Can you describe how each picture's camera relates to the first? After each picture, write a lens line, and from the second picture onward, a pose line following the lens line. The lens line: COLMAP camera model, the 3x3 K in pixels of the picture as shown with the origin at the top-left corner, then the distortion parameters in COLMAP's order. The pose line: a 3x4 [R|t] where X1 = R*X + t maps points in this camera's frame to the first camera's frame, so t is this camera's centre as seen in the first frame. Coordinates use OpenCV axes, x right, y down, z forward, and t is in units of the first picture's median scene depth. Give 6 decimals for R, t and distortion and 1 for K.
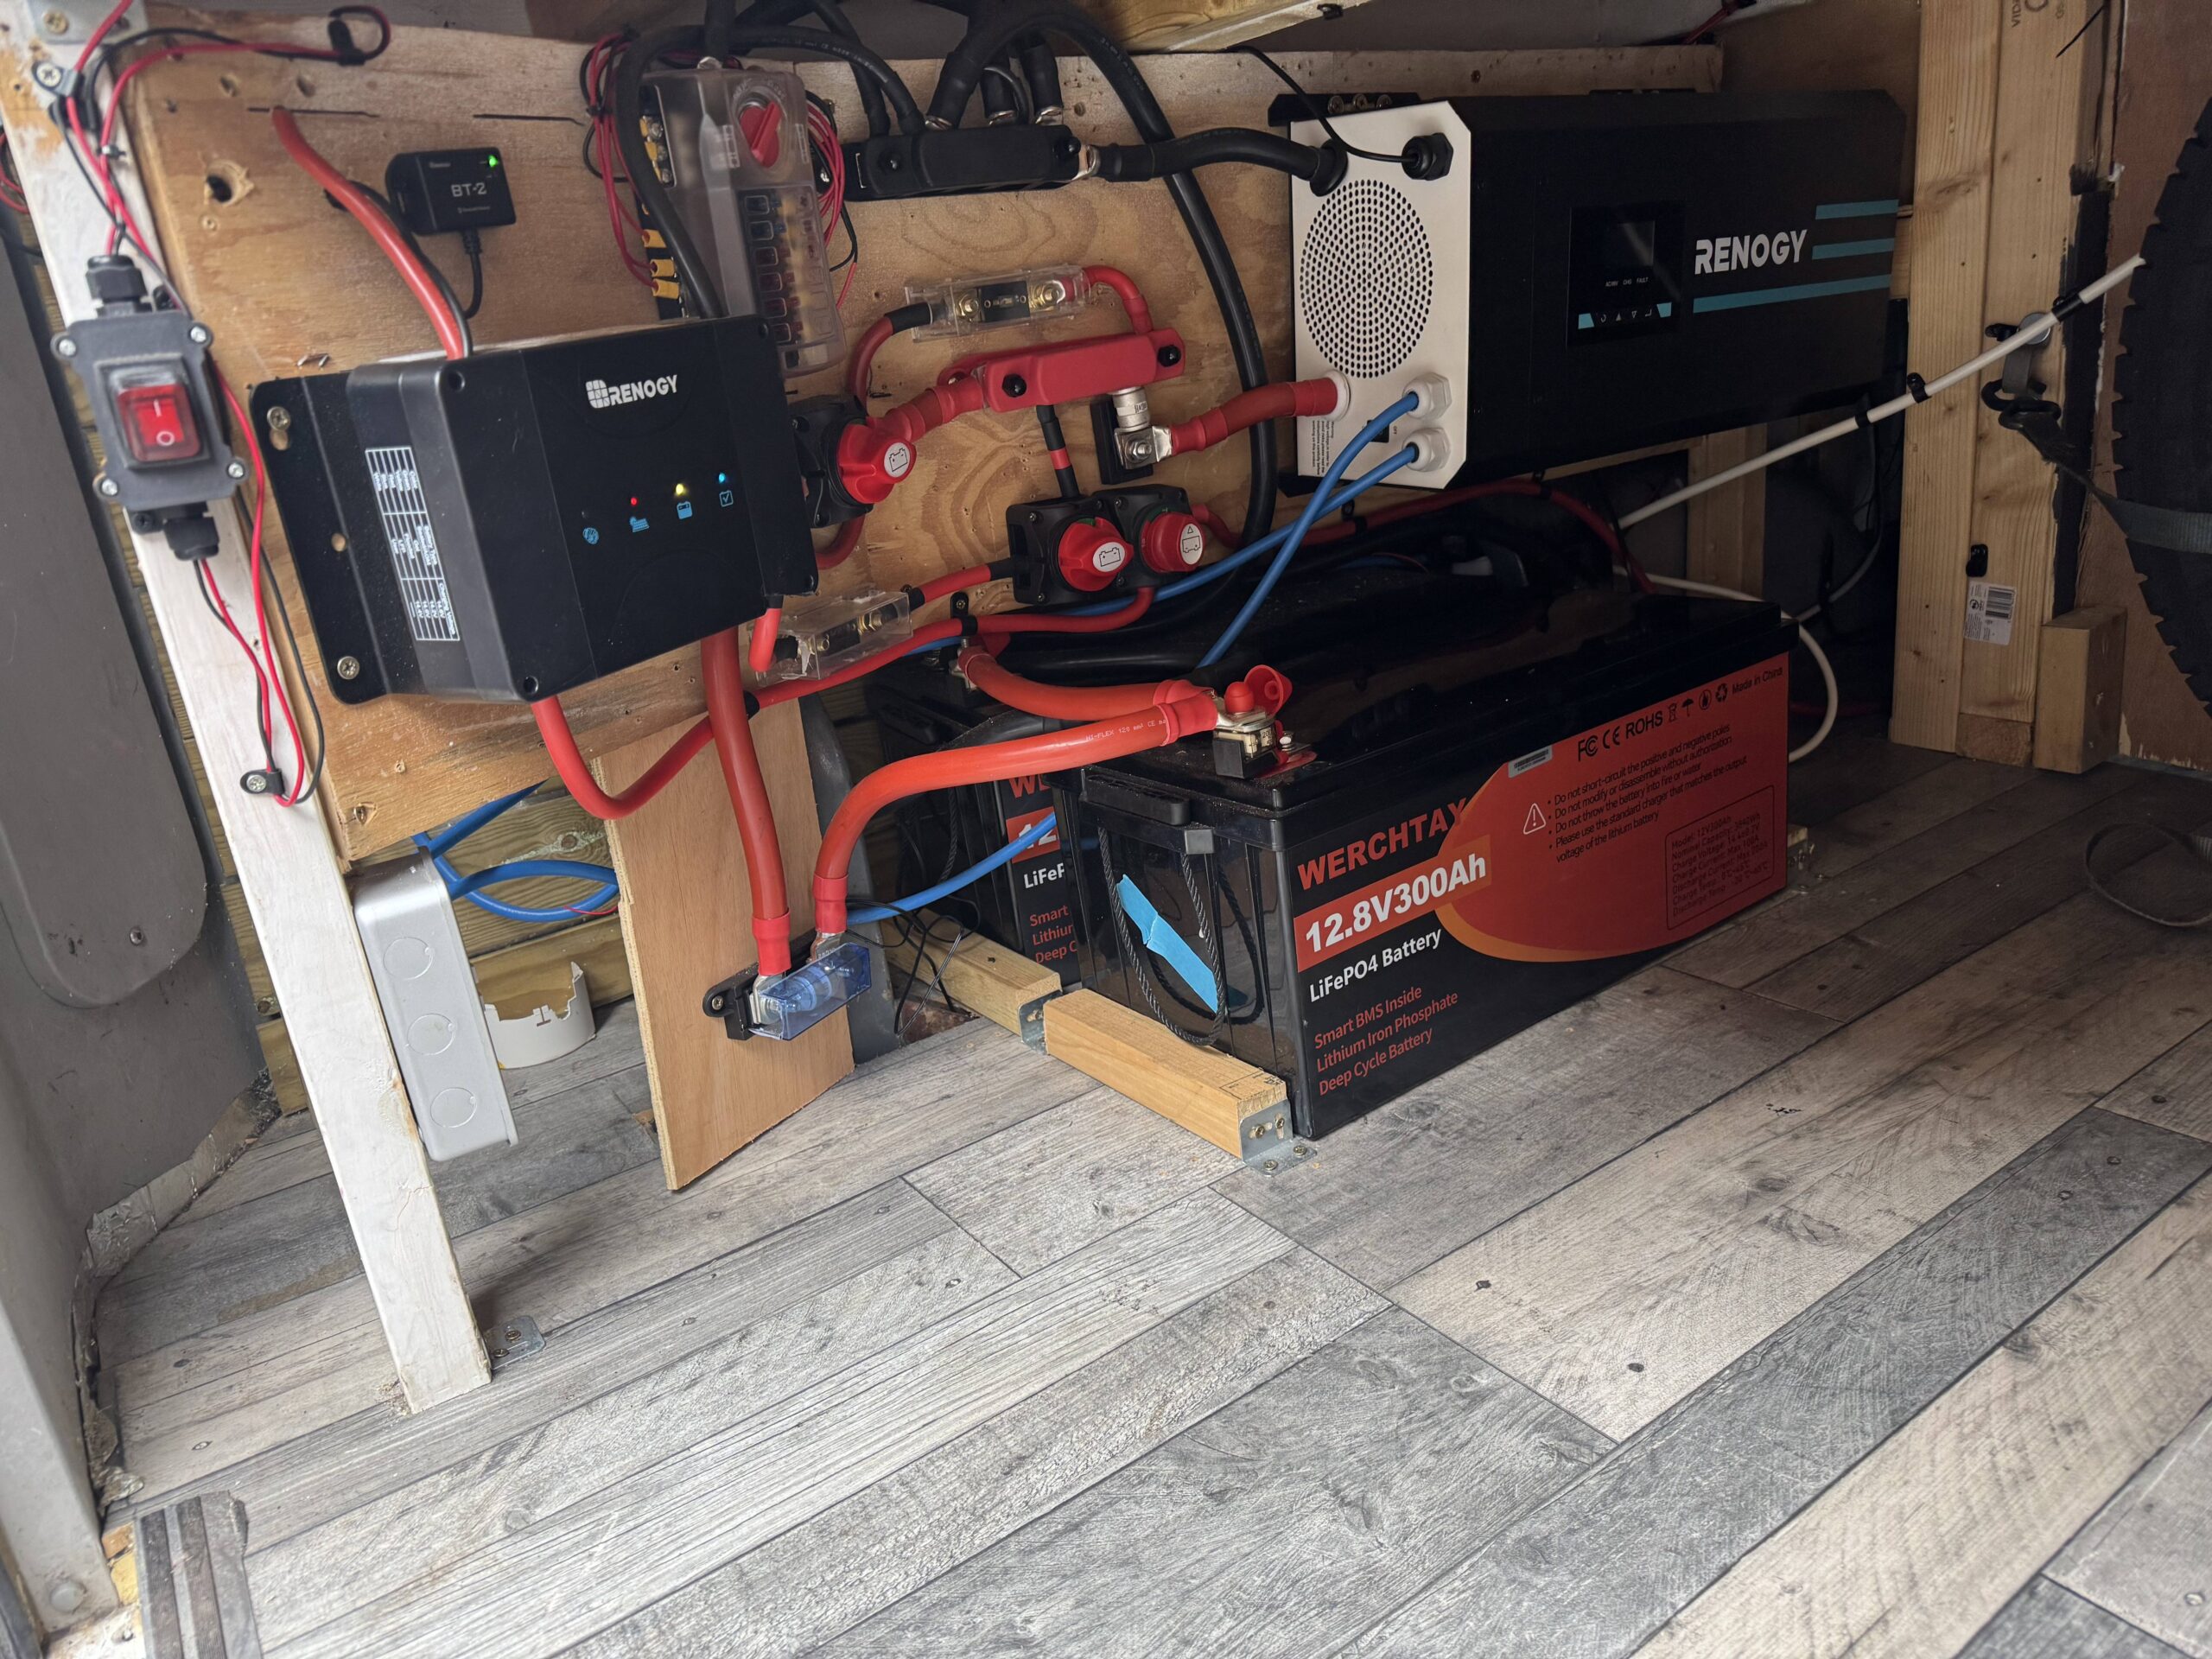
lens RADIAL K [[1562.2, 0, 1108.0], [0, 1562.2, 825.6], [0, 0, 1]] dist [-0.004492, -0.002872]
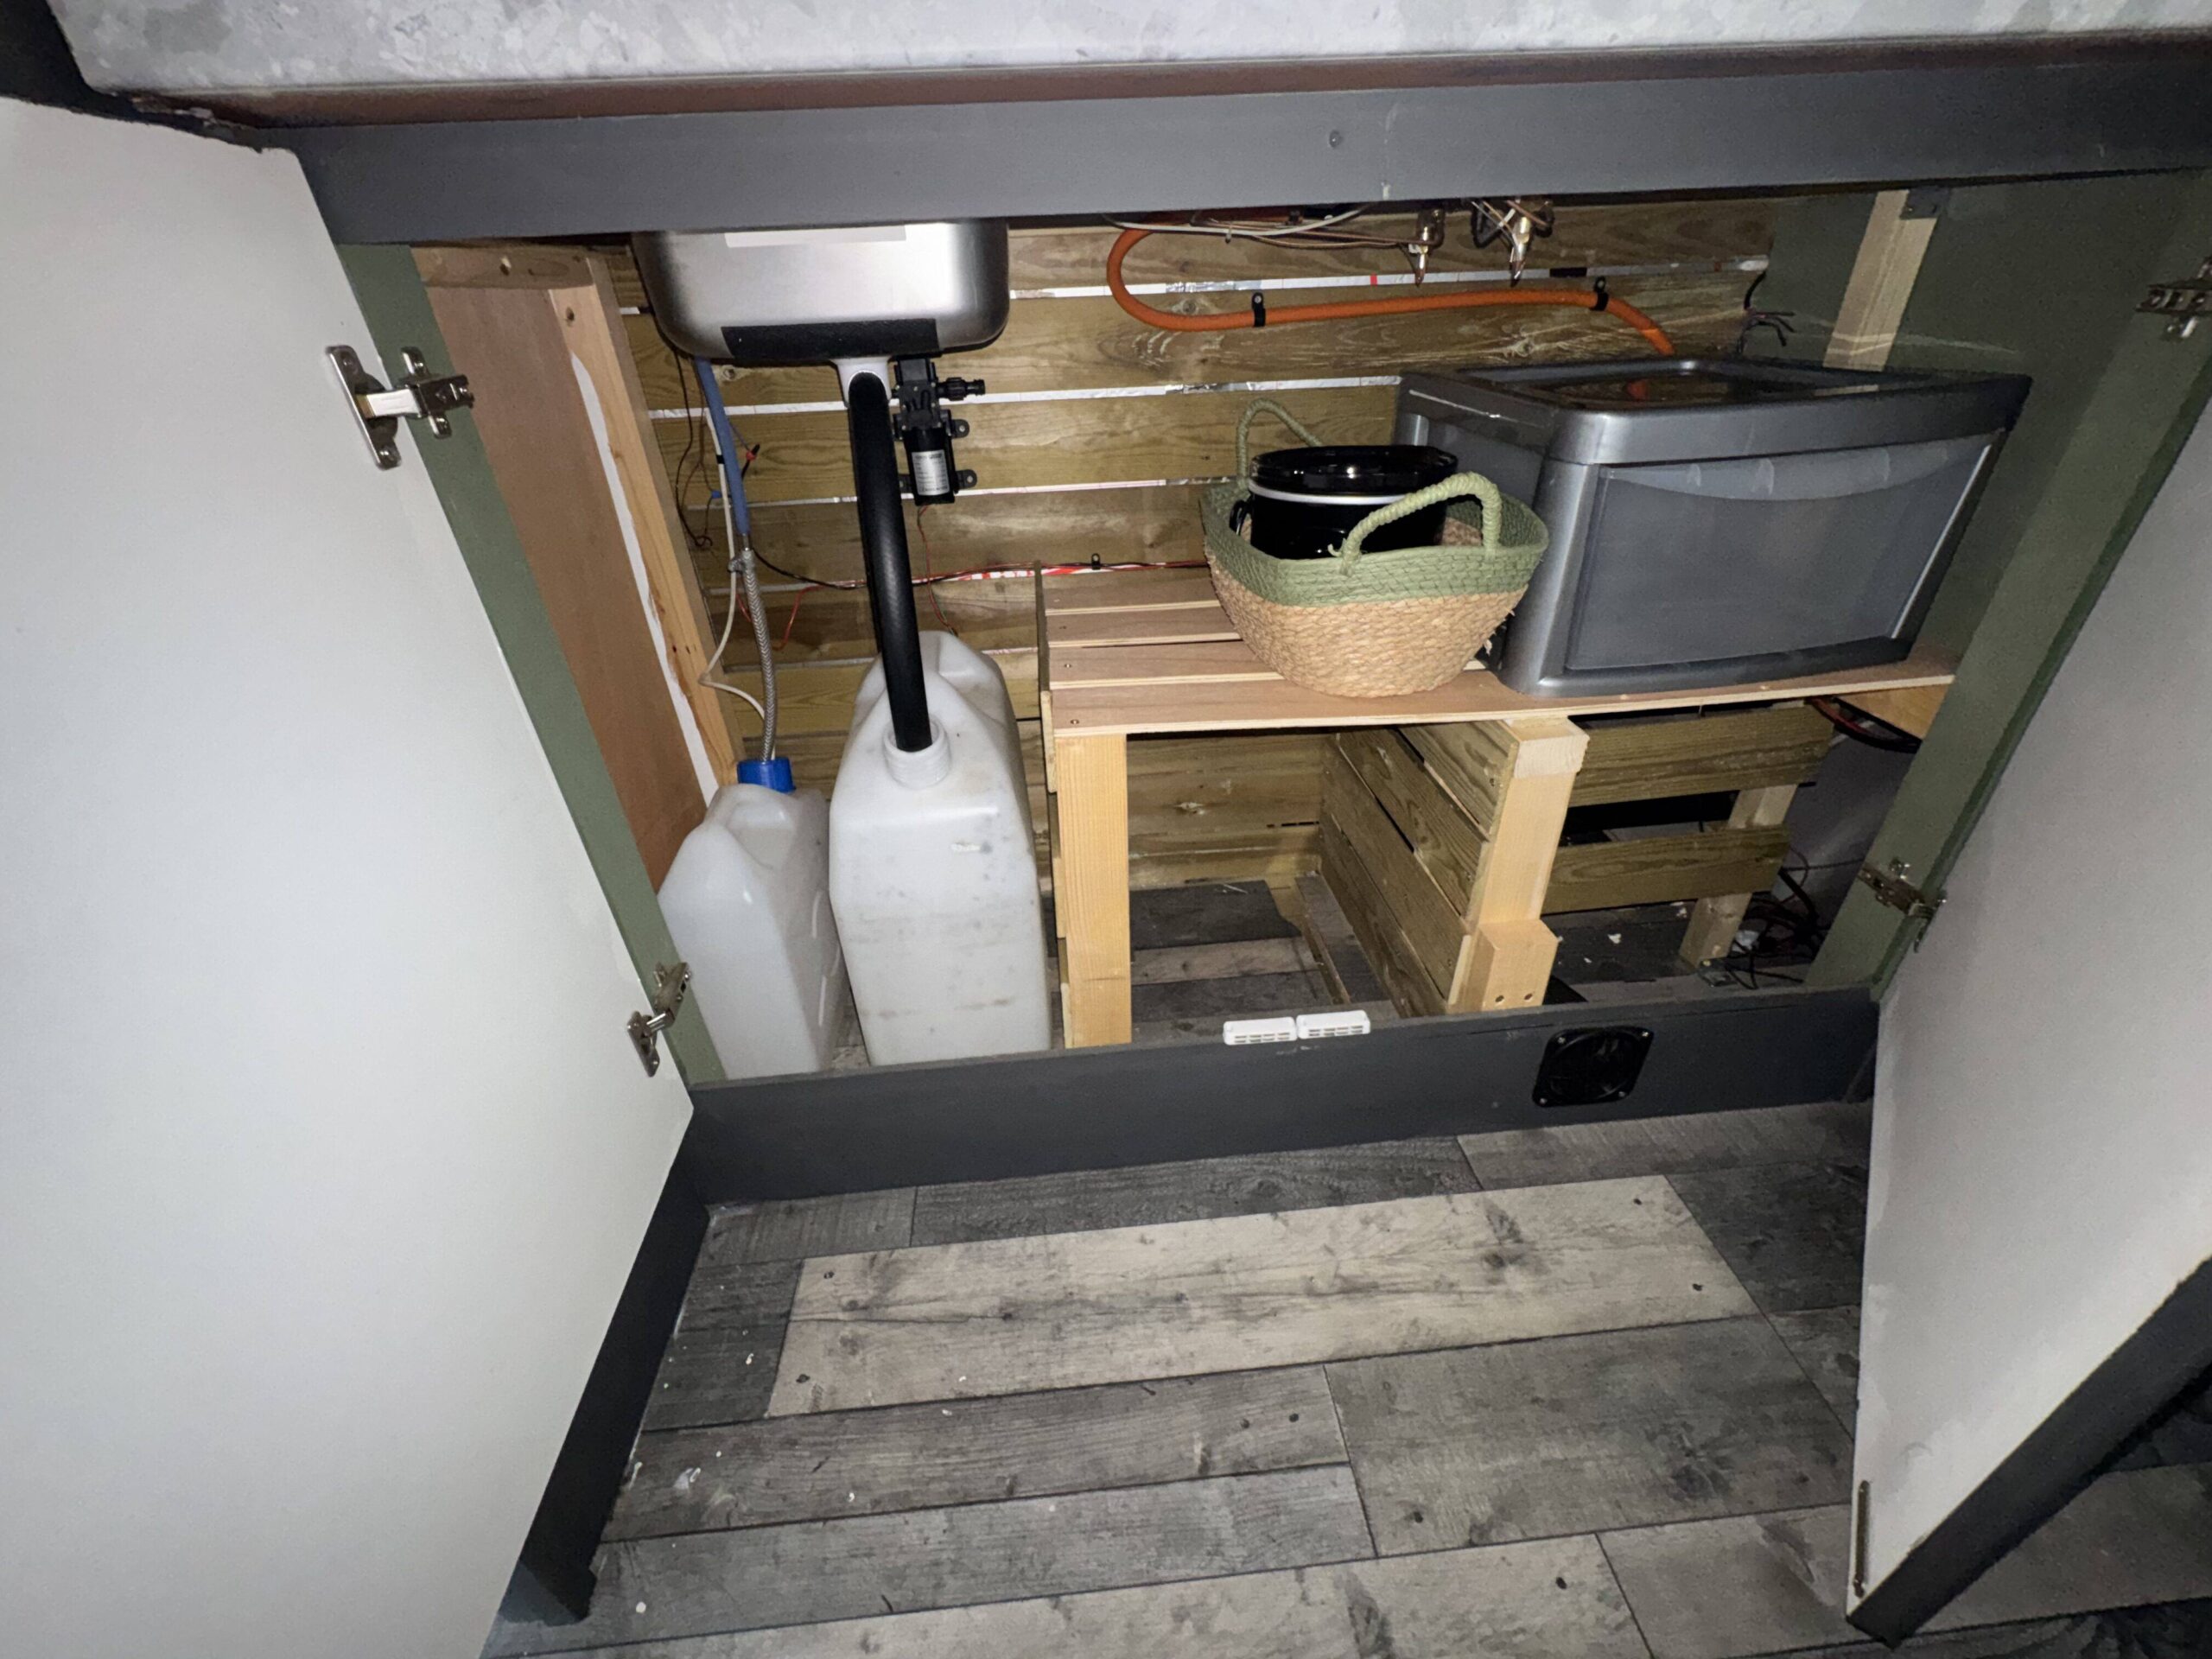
lens RADIAL K [[890.5, 0, 1109.6], [0, 890.5, 829.6], [0, 0, 1]] dist [0.000574, -0.000070]
pose [[-0.861014, -0.123684, 0.493312, 0.370125], [0.290523, 0.676524, 0.676691, -0.943833], [-0.417434, 0.725959, -0.546564, 1.409670]]
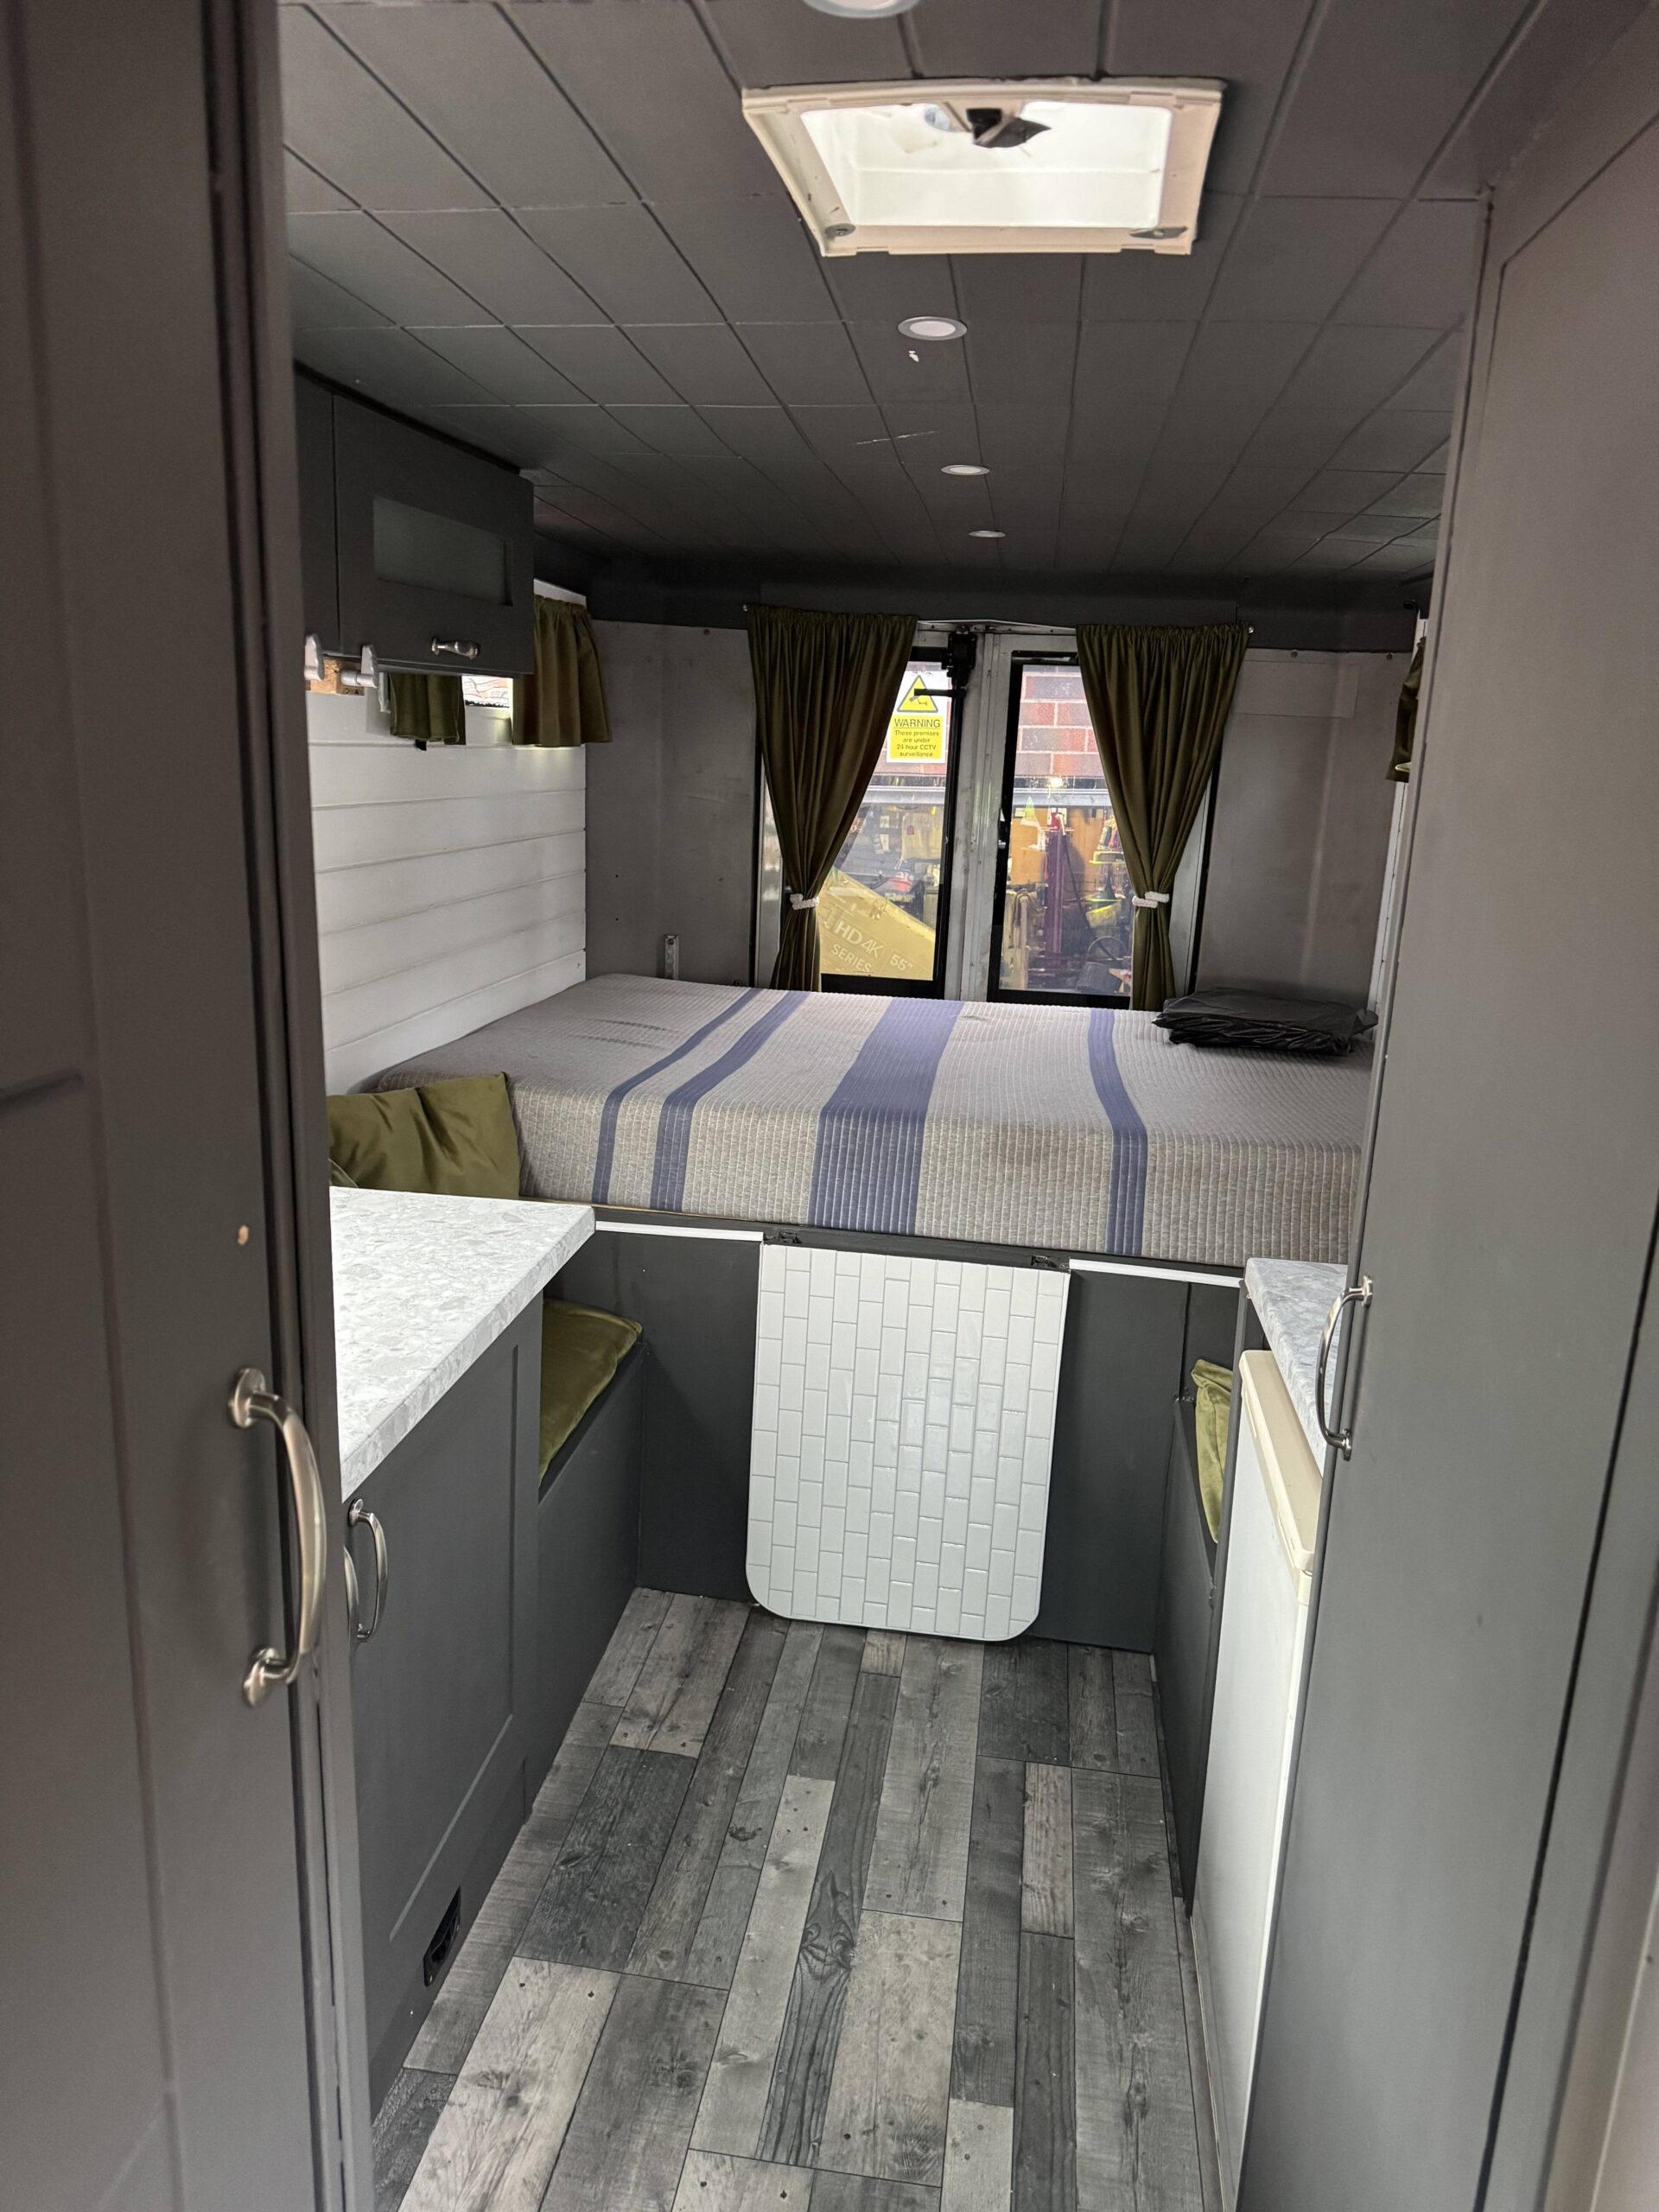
lens RADIAL K [[1562.2, 0, 824.7], [0, 1562.2, 1108.5], [0, 0, 1]] dist [-0.004492, -0.002872]
pose [[-0.672652, 0.260890, -0.692442, 1.305045], [-0.200340, 0.836625, 0.509826, -2.179876], [0.712323, 0.481659, -0.510491, 1.789980]]
